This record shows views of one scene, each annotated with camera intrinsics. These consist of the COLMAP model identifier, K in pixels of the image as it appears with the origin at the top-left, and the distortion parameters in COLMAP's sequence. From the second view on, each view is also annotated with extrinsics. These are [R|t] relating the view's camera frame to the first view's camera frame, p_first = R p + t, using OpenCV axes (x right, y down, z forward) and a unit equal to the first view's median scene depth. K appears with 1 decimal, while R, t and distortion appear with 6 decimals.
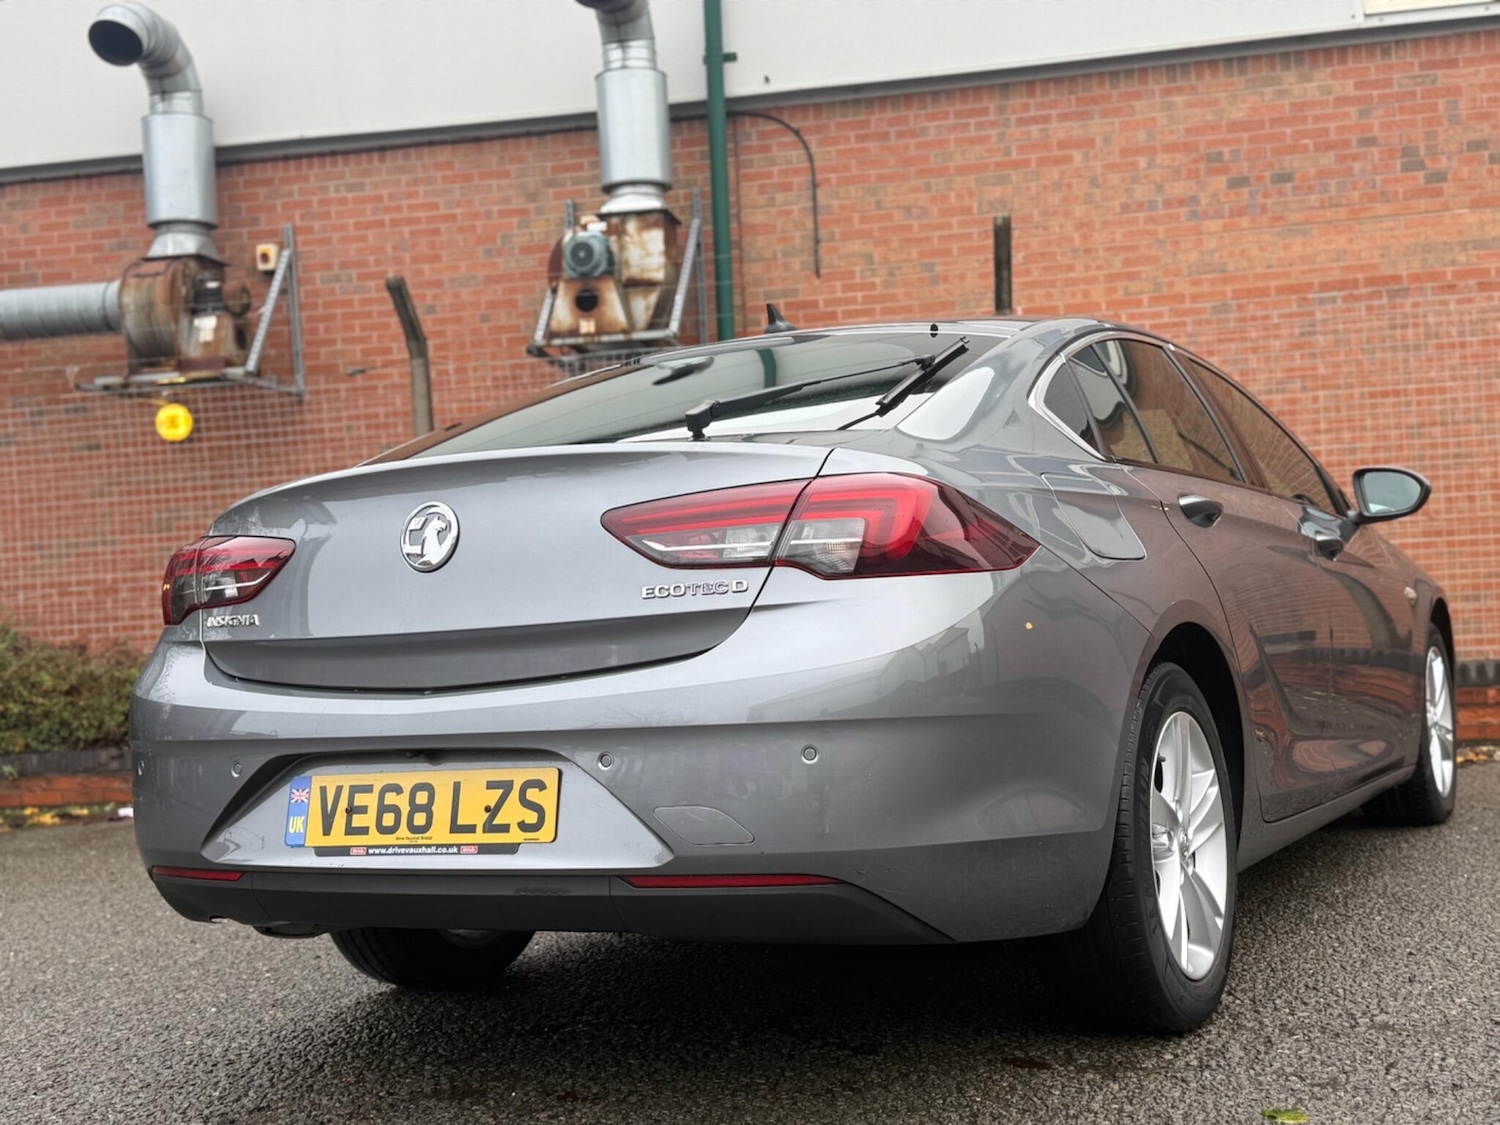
lens RADIAL K [[1800.4, 0, 754.1], [0, 1800.4, 568.2], [0, 0, 1]] dist [0.227874, -0.551806]
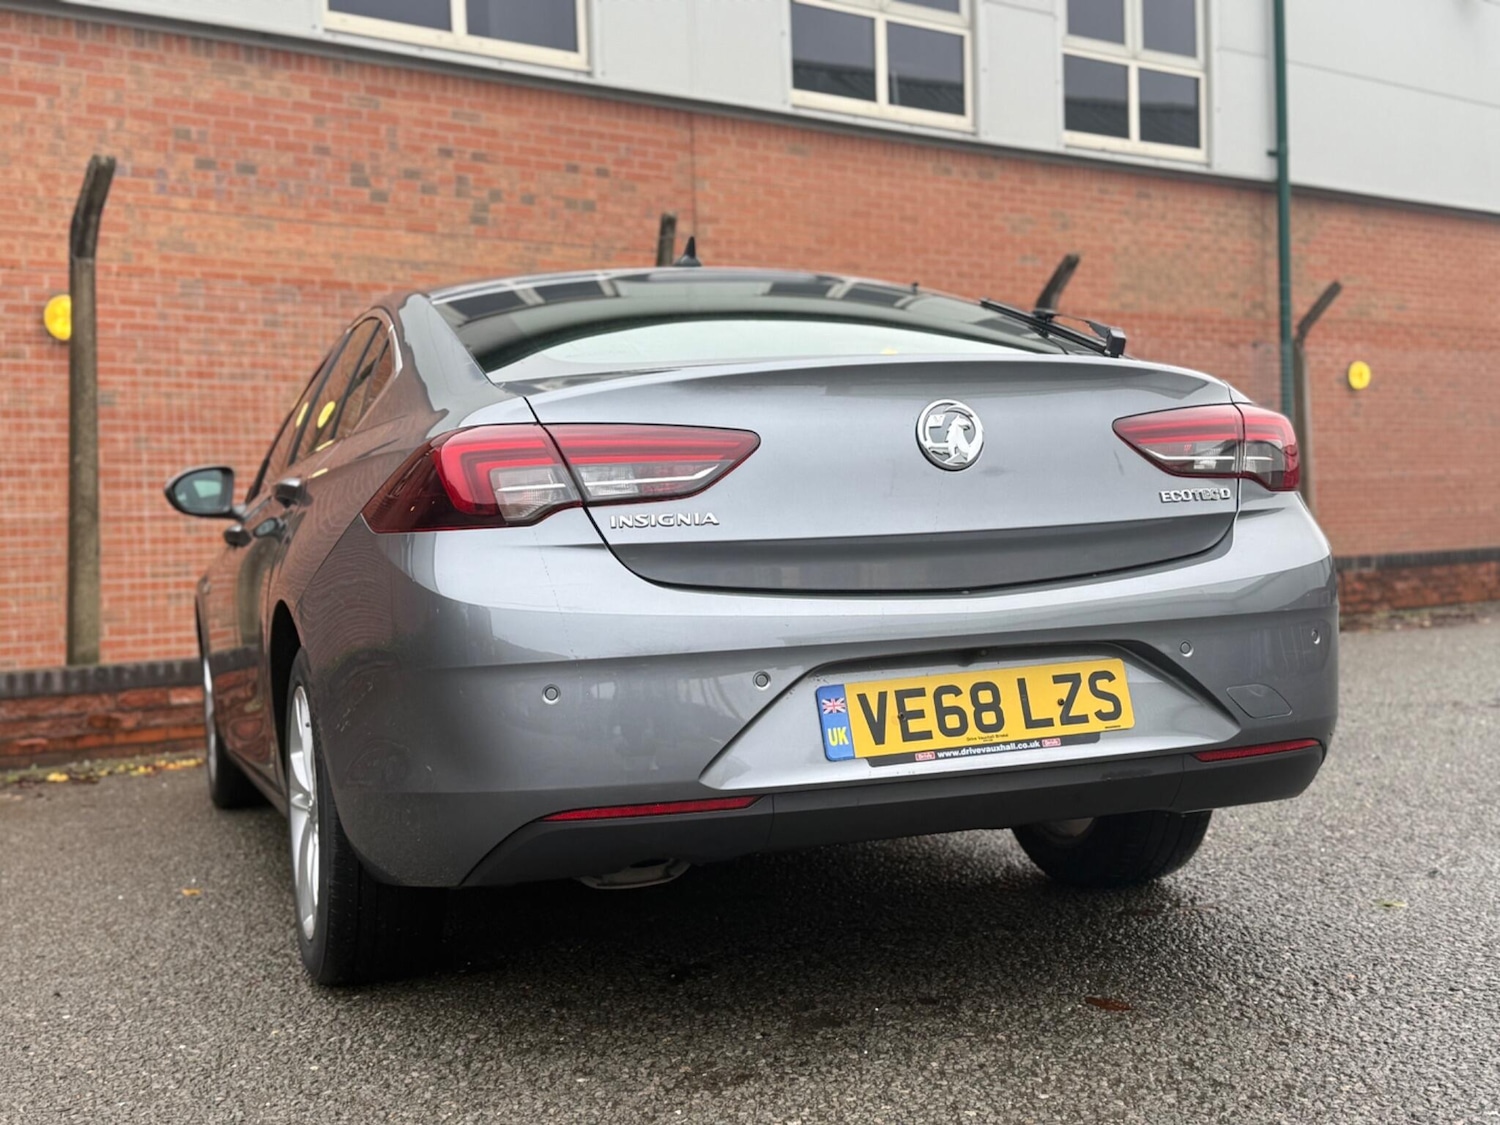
lens RADIAL K [[1793.0, 0, 759.3], [0, 1793.0, 577.8], [0, 0, 1]] dist [0.225749, -0.537819]
pose [[0.658434, 0.011461, 0.752551, -0.282841], [-0.006643, 0.999934, -0.009416, 0.020169], [-0.752609, 0.001201, 0.658467, 0.126140]]
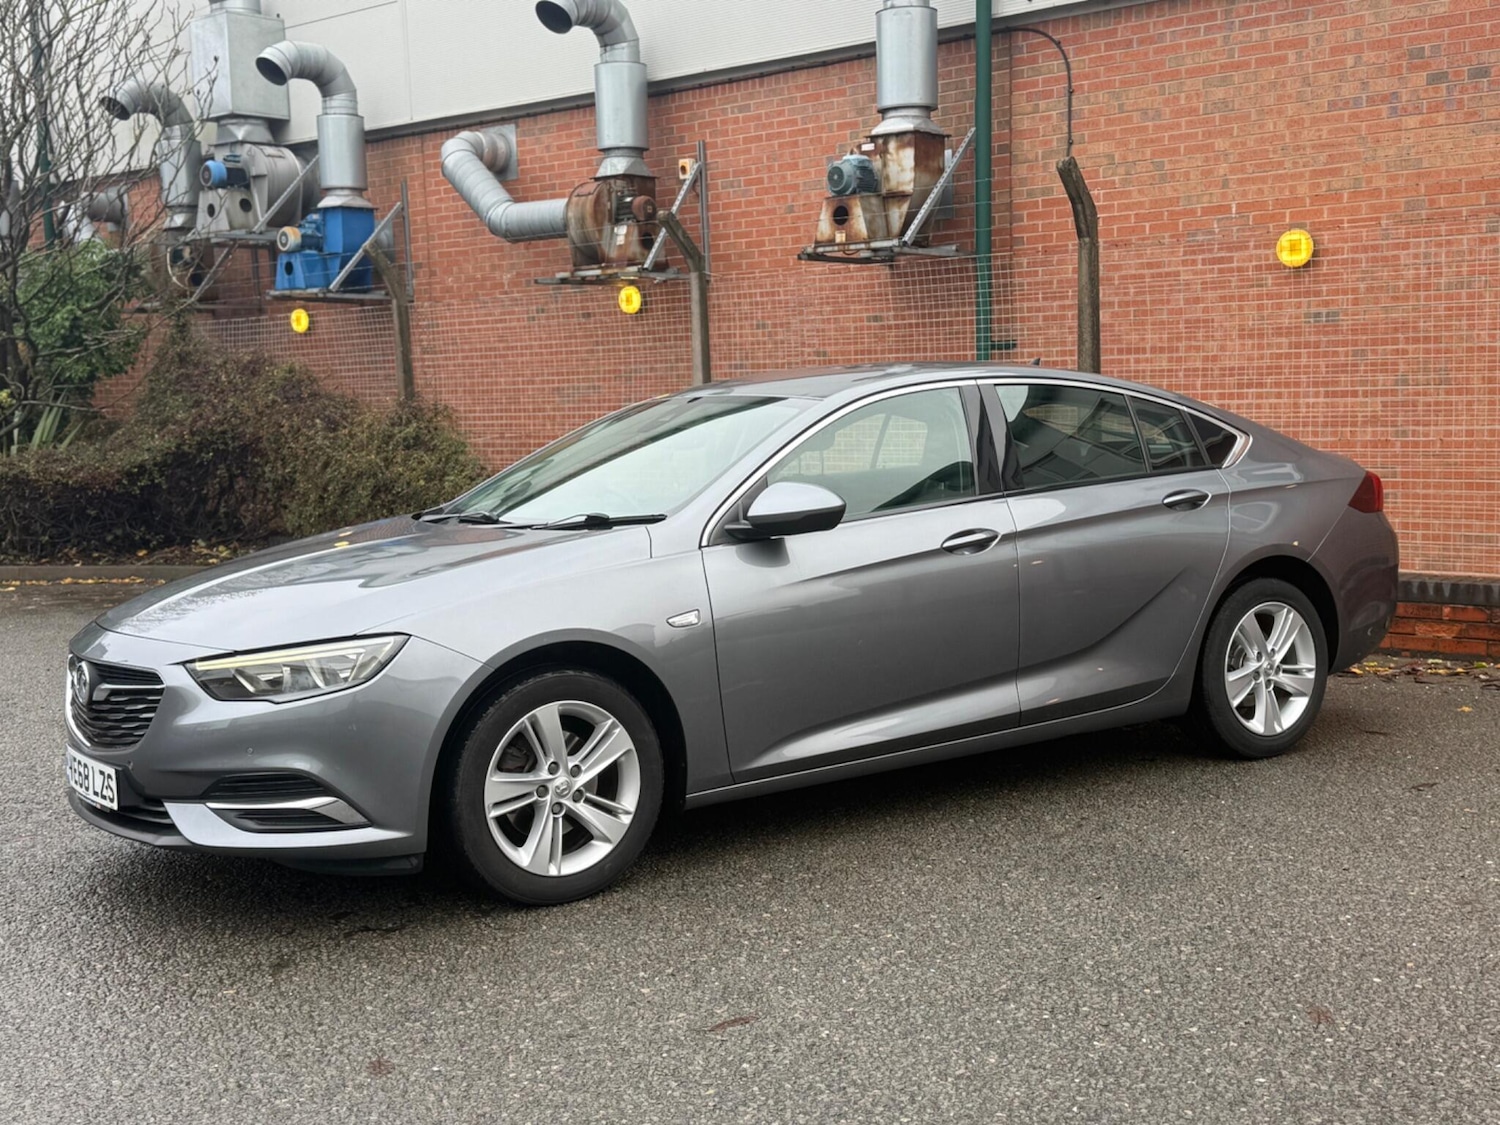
lens RADIAL K [[1803.3, 0, 745.8], [0, 1803.3, 565.4], [0, 0, 1]] dist [0.223540, -0.545908]
pose [[0.857635, 0.081536, -0.507755, 0.480040], [-0.008990, 0.989577, 0.143724, -0.087797], [0.514181, -0.118698, 0.849428, -0.094603]]
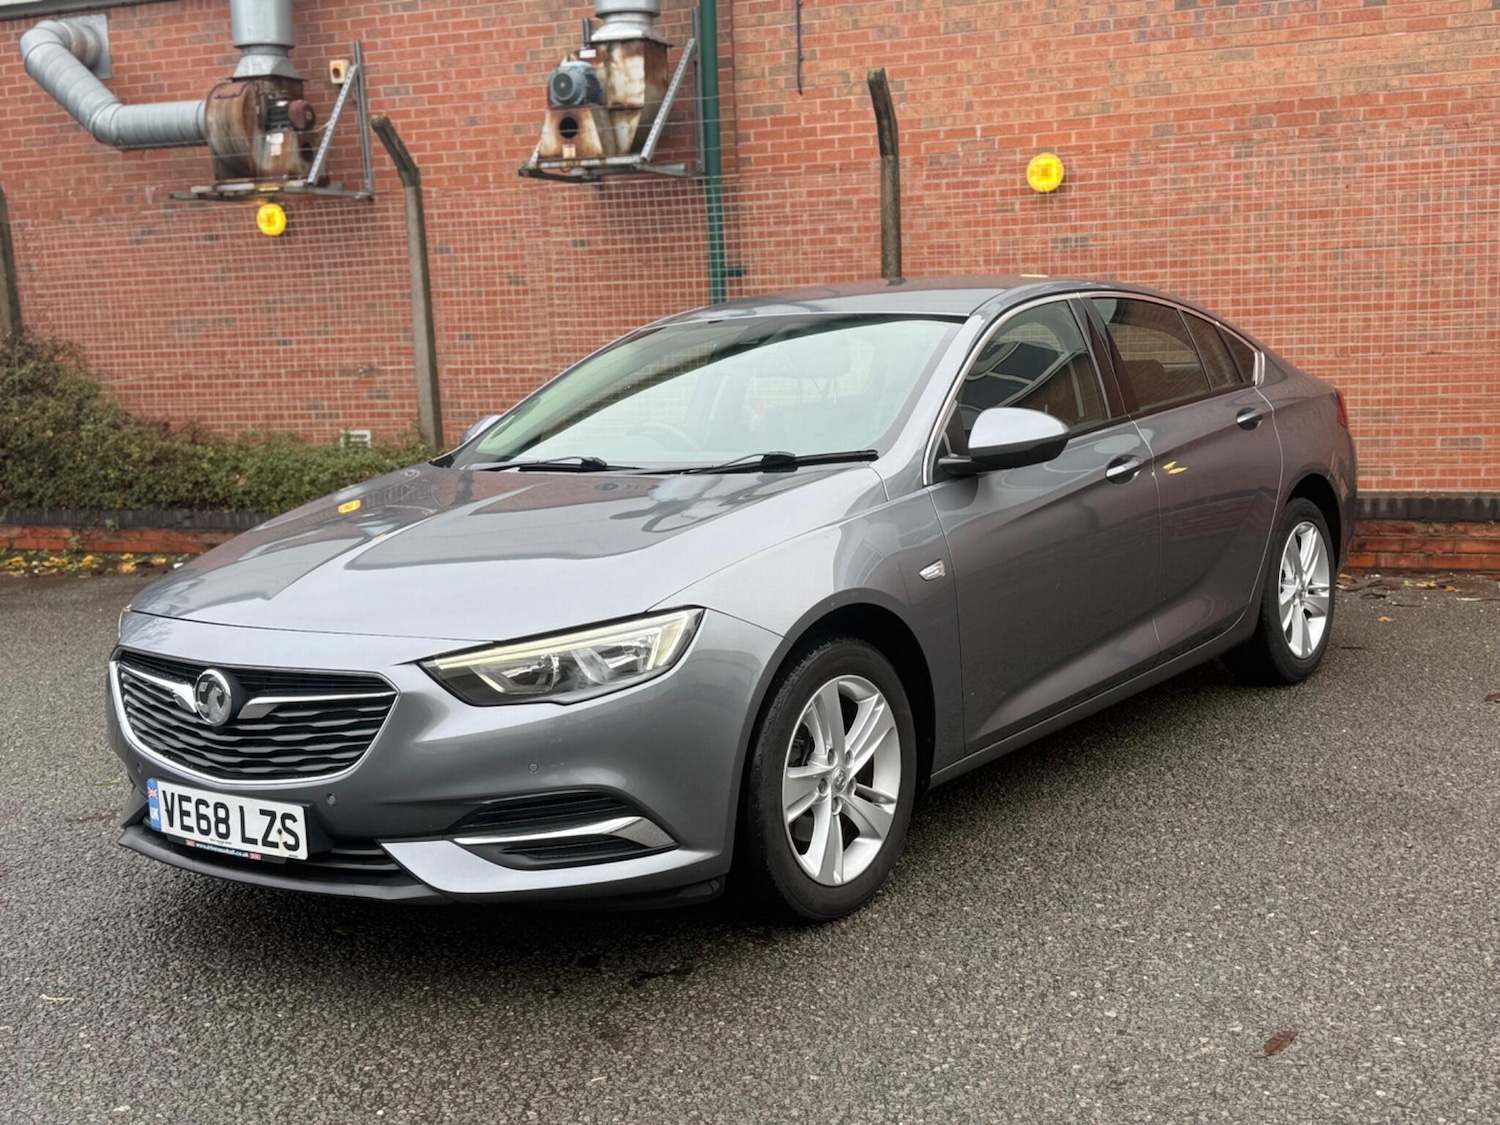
lens RADIAL K [[1800.4, 0, 754.1], [0, 1800.4, 568.2], [0, 0, 1]] dist [0.227874, -0.551806]
pose [[0.978107, 0.047699, -0.202564, 0.253579], [-0.012034, 0.984713, 0.173770, -0.075199], [0.207756, -0.167528, 0.963728, -0.101199]]
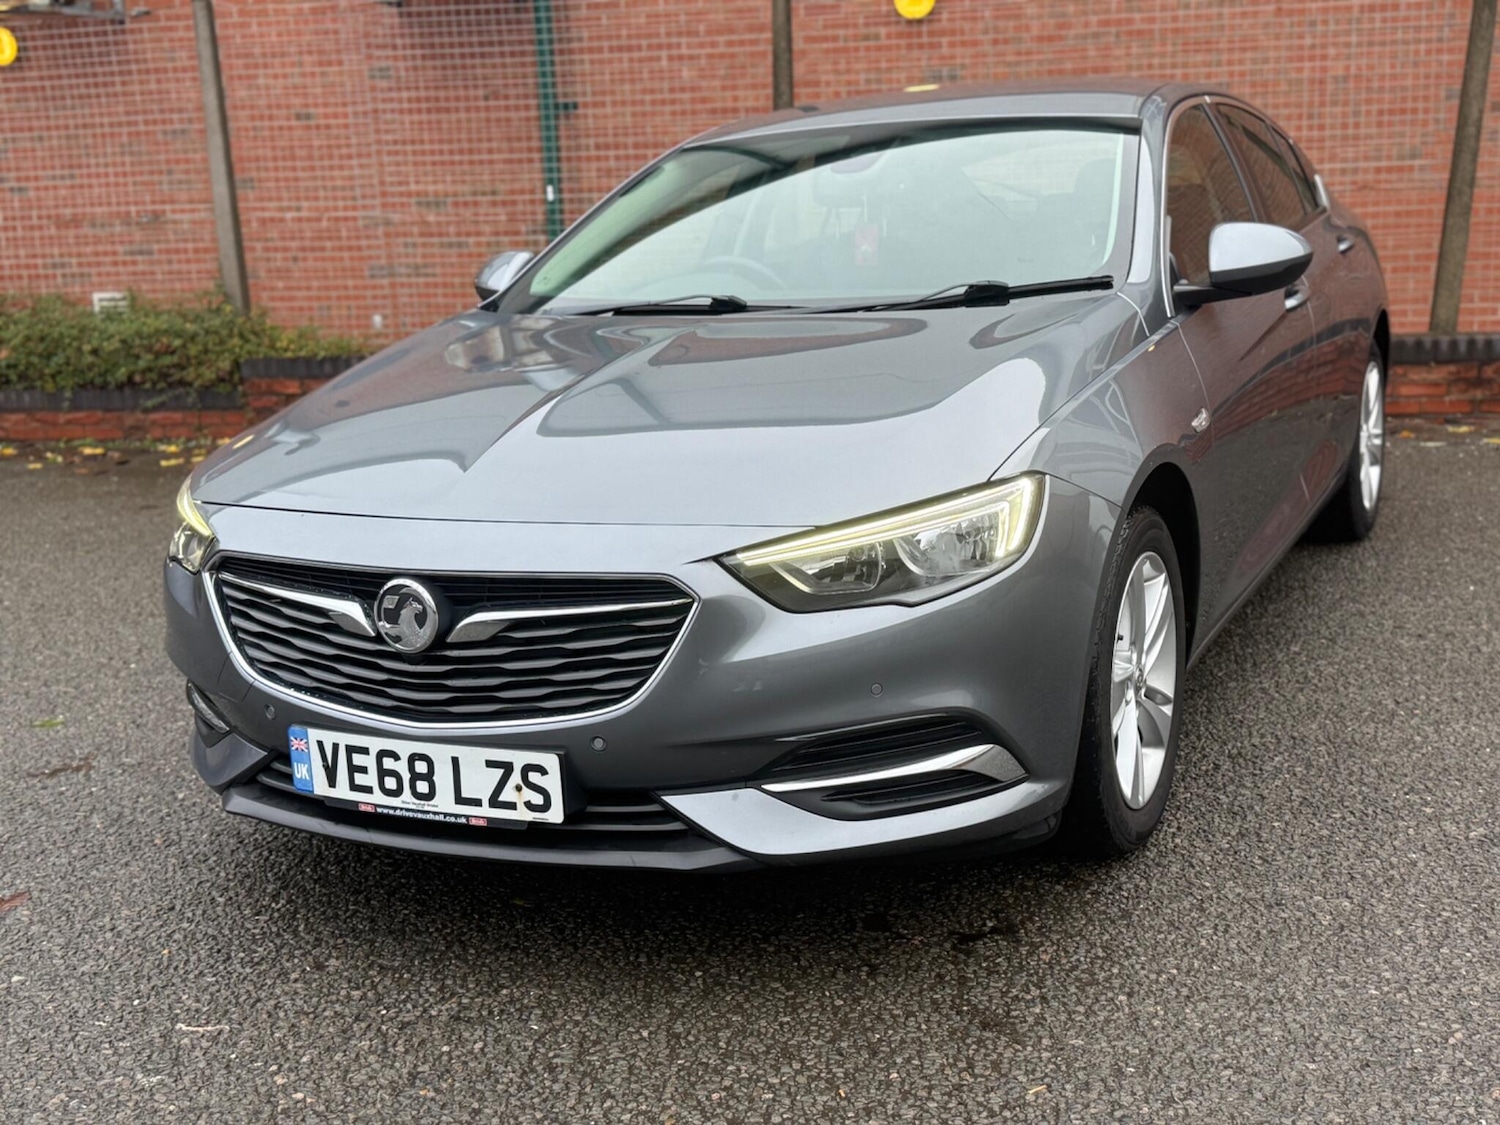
lens RADIAL K [[1803.3, 0, 745.8], [0, 1803.3, 565.4], [0, 0, 1]] dist [0.223540, -0.545908]
pose [[0.999654, 0.018985, -0.018204, 0.124436], [-0.014102, 0.971074, 0.238360, -0.056708], [0.022203, -0.238021, 0.971006, -0.033061]]
